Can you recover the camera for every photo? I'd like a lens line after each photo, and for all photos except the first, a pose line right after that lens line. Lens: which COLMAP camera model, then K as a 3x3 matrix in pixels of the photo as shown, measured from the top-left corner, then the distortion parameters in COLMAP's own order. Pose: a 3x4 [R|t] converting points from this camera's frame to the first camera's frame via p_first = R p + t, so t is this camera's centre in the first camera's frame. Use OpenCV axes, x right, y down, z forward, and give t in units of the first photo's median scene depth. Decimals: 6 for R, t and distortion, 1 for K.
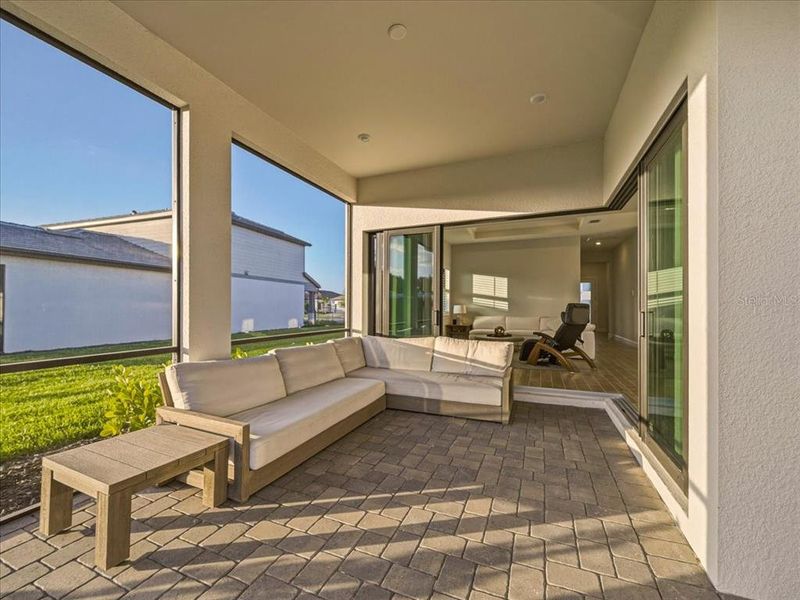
lens RADIAL K [[333.5, 0, 399.2], [0, 333.5, 308.7], [0, 0, 1]] dist [-0.000734, -0.000469]
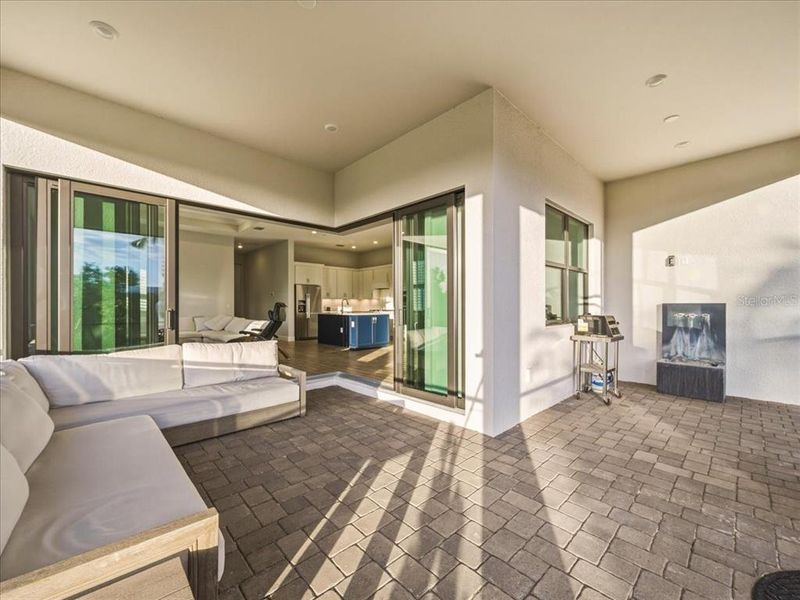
lens RADIAL K [[333.5, 0, 399.2], [0, 333.5, 308.7], [0, 0, 1]] dist [-0.000734, -0.000469]
pose [[0.392903, -0.006895, 0.919554, -0.578933], [0.004018, 0.999975, 0.005782, -0.000772], [-0.919571, 0.001423, 0.392921, 0.323841]]
